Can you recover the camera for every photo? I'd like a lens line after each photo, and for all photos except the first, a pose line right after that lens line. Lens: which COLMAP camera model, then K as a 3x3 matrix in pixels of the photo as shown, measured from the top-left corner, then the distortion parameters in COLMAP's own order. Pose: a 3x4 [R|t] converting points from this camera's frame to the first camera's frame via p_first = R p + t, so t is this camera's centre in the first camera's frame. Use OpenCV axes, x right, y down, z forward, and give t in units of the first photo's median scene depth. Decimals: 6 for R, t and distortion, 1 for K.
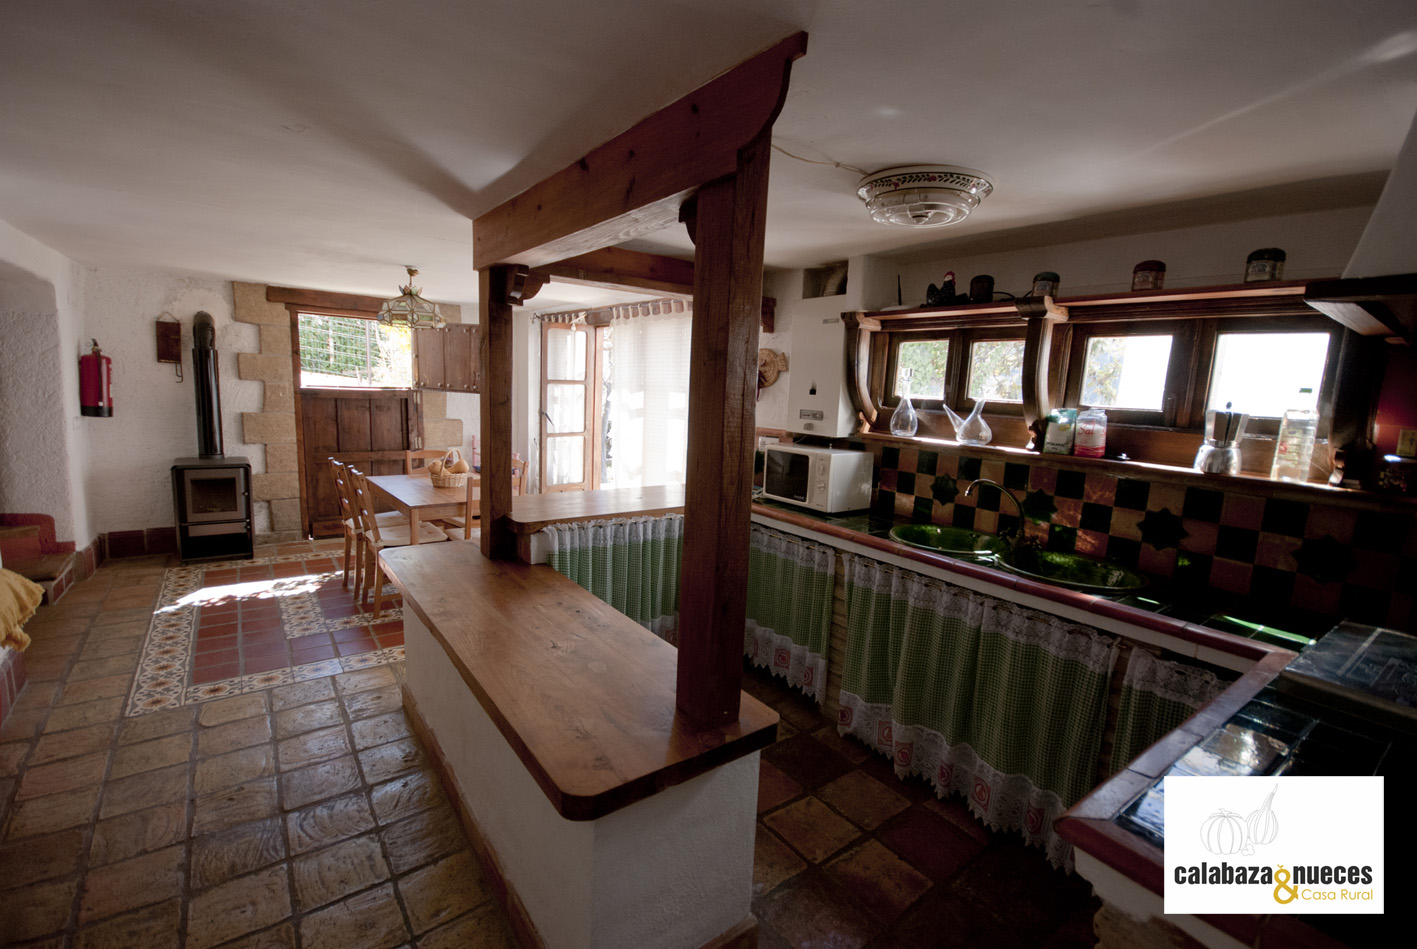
lens RADIAL K [[627.3, 0, 708.5], [0, 627.3, 474.5], [0, 0, 1]] dist [0.000718, -0.000025]
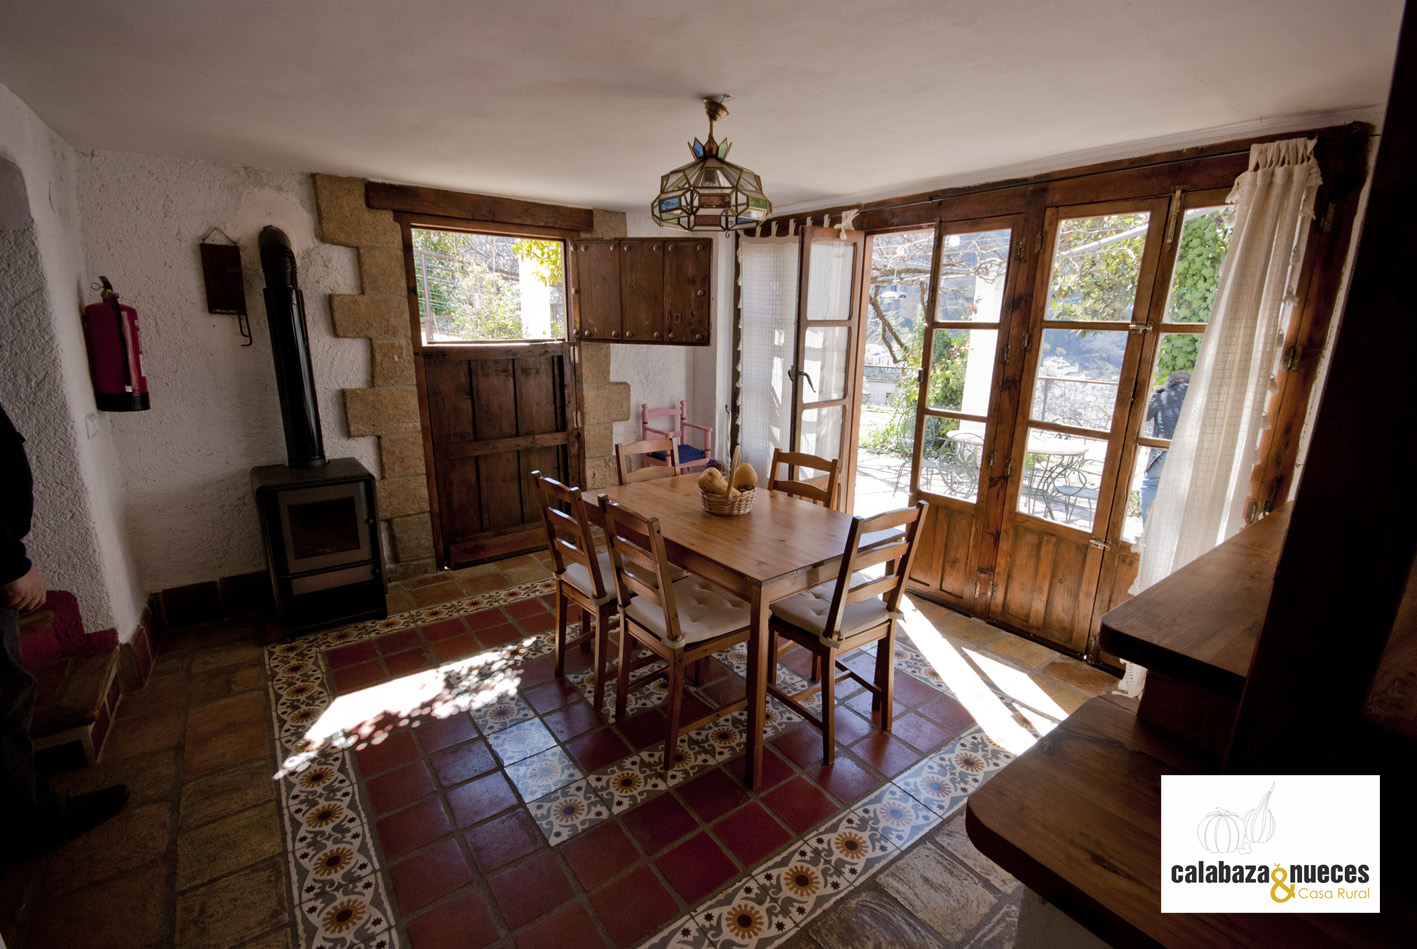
lens RADIAL K [[627.3, 0, 708.5], [0, 627.3, 474.5], [0, 0, 1]] dist [0.000718, -0.000025]
pose [[0.999303, -0.031084, -0.020685, -0.378929], [0.032955, 0.994714, 0.097254, -0.065623], [0.017553, -0.097868, 0.995045, 0.379626]]
